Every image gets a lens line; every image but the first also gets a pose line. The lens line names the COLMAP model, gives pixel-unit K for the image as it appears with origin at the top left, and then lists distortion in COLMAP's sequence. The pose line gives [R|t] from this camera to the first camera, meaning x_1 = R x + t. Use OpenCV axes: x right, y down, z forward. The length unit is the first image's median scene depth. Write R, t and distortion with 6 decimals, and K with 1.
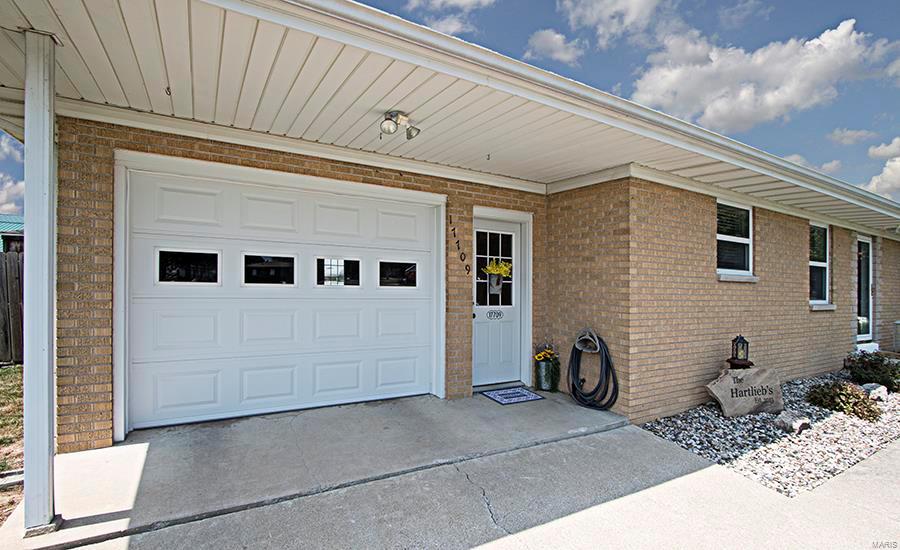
lens RADIAL K [[462.9, 0, 542.6], [0, 462.9, 293.5], [0, 0, 1]] dist [-0.025376, -0.000827]
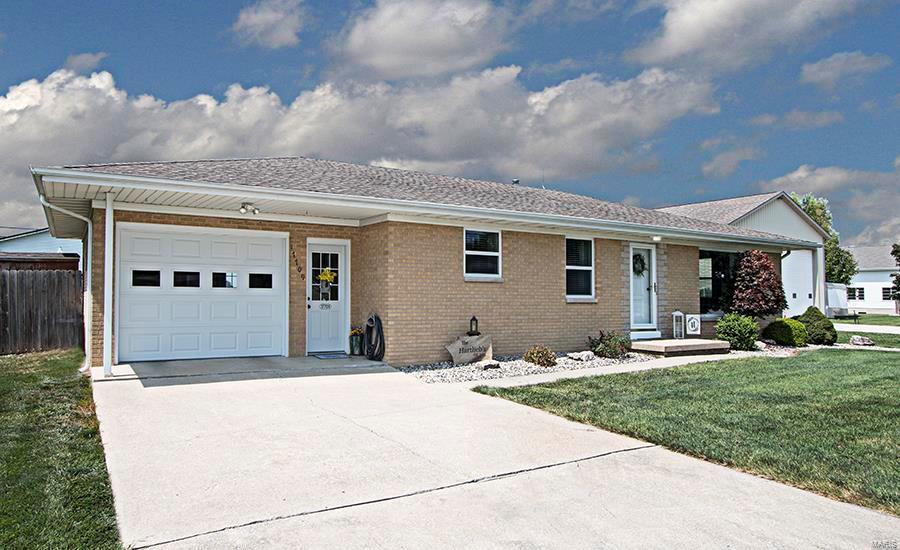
lens RADIAL K [[578.8, 0, 454.6], [0, 578.8, 268.4], [0, 0, 1]] dist [-0.026834, 0.000161]
pose [[0.996670, -0.021399, -0.078678, 0.513048], [0.015993, 0.997509, -0.068708, 0.063144], [0.079953, 0.067221, 0.994529, -0.944939]]
